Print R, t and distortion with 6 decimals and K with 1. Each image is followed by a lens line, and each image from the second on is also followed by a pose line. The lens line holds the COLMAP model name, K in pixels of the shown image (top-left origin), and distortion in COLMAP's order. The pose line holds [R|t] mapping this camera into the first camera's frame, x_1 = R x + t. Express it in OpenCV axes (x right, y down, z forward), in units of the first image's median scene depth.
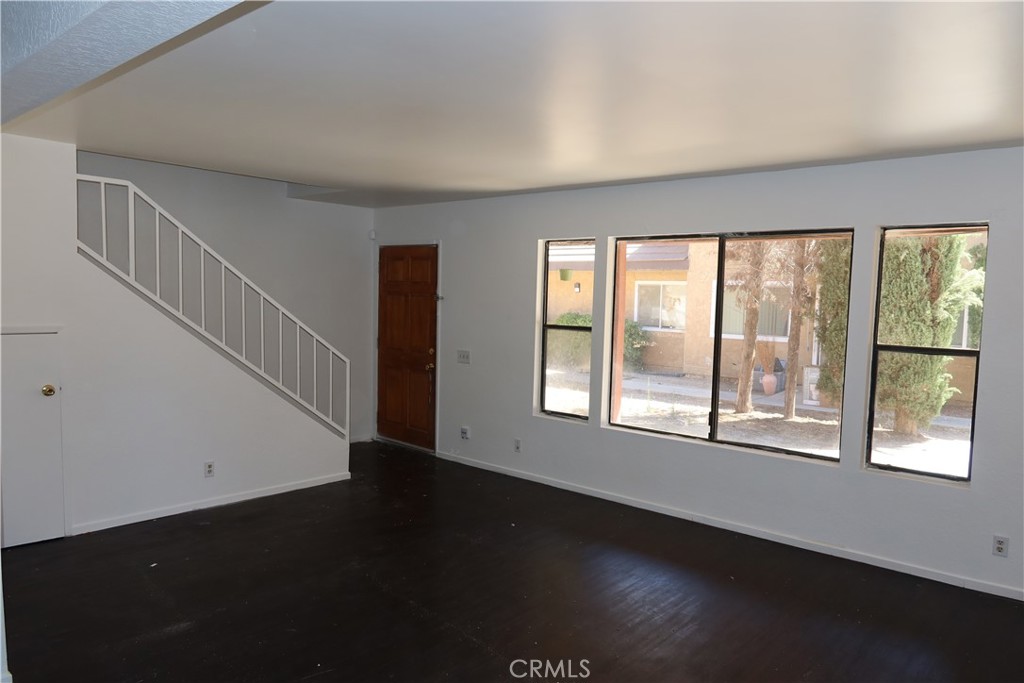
lens RADIAL K [[710.2, 0, 508.4], [0, 710.2, 354.9], [0, 0, 1]] dist [-0.023202, 0.011937]
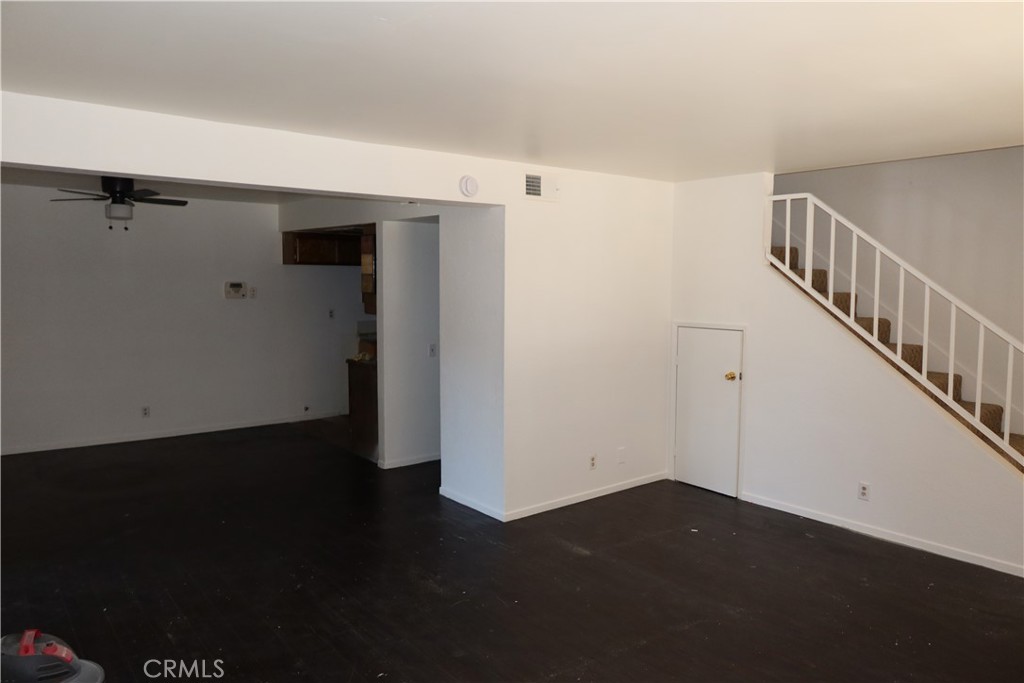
lens RADIAL K [[710.2, 0, 508.4], [0, 710.2, 354.9], [0, 0, 1]] dist [-0.023202, 0.011937]
pose [[-0.161556, 0.075665, -0.983958, 0.413959], [-0.092490, 0.991507, 0.091431, -0.042296], [0.982520, 0.105778, -0.153186, 0.514263]]
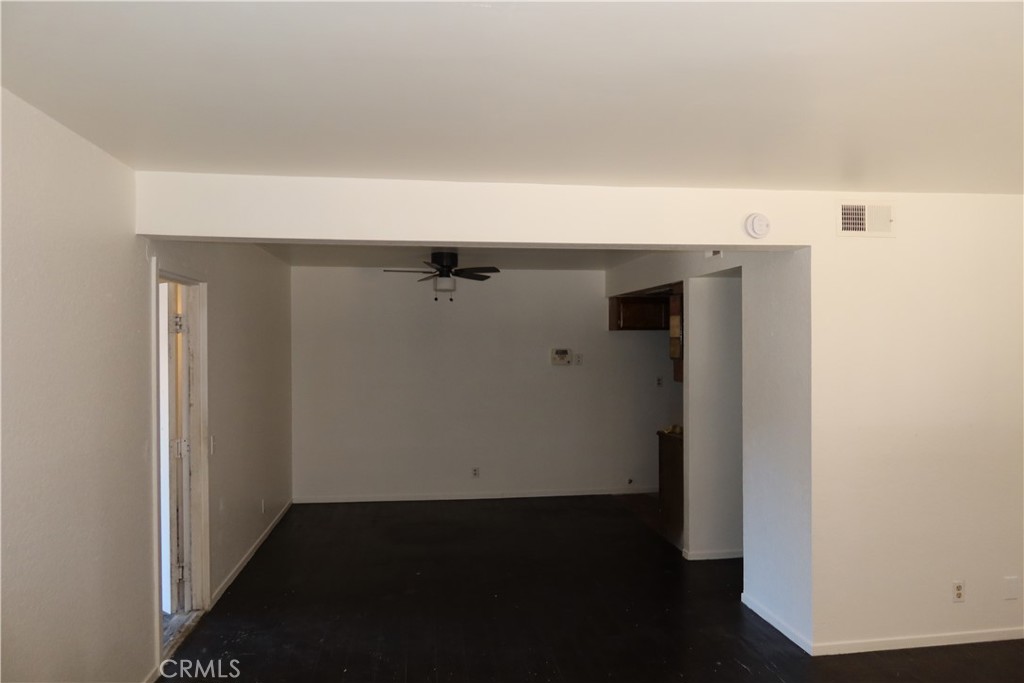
lens RADIAL K [[710.2, 0, 508.4], [0, 710.2, 354.9], [0, 0, 1]] dist [-0.023202, 0.011937]
pose [[-0.645675, -0.016708, -0.763429, 0.288245], [-0.073842, 0.996441, 0.040645, -0.044316], [0.760033, 0.082617, -0.644611, 0.572461]]
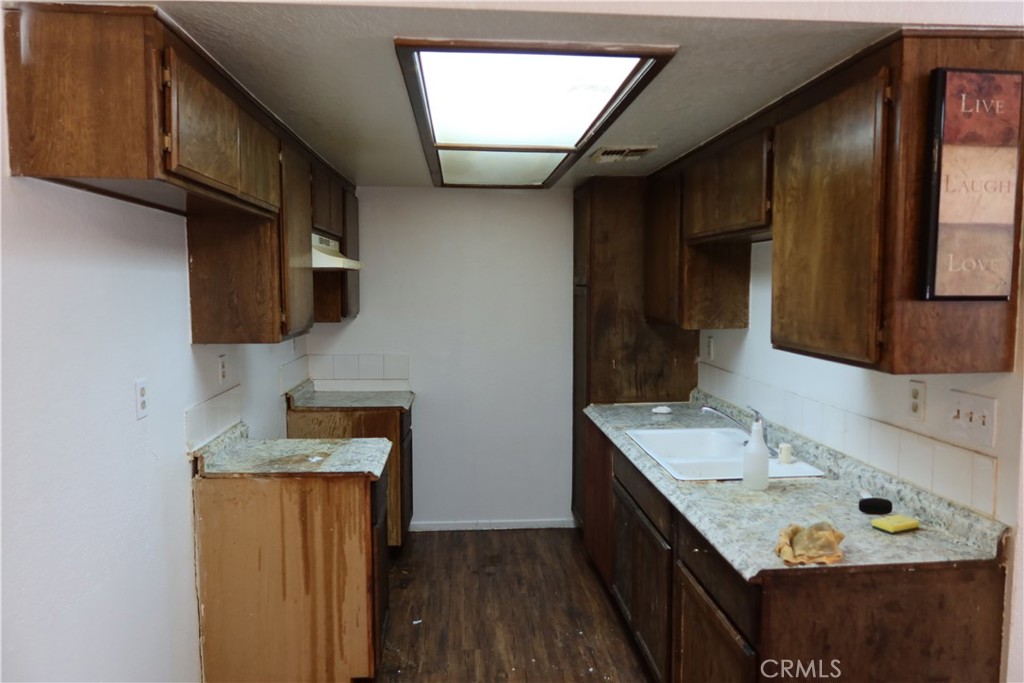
lens RADIAL K [[710.2, 0, 508.4], [0, 710.2, 354.9], [0, 0, 1]] dist [-0.023202, 0.011937]
pose [[0.719073, 0.031011, -0.694243, -0.433658], [-0.024960, 0.999512, 0.018795, -0.000284], [0.694487, 0.003813, 0.719496, -0.111096]]
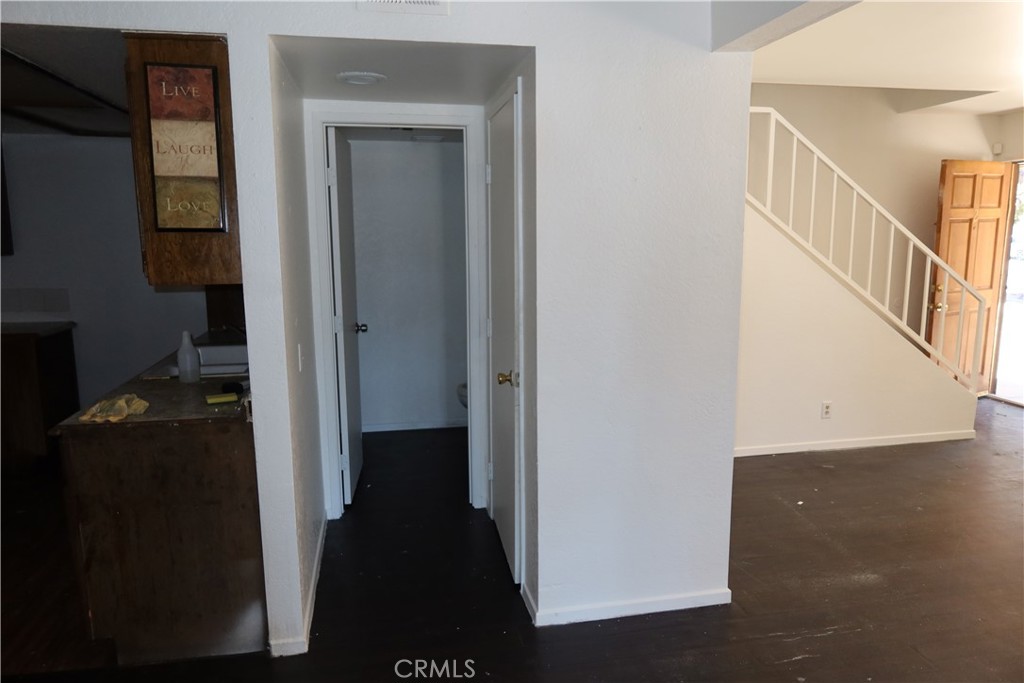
lens RADIAL K [[710.2, 0, 508.4], [0, 710.2, 354.9], [0, 0, 1]] dist [-0.023202, 0.011937]
pose [[0.797434, 0.070934, -0.599222, -0.153224], [-0.019774, 0.995605, 0.091541, 0.006701], [0.603082, -0.061149, 0.795332, -0.008227]]
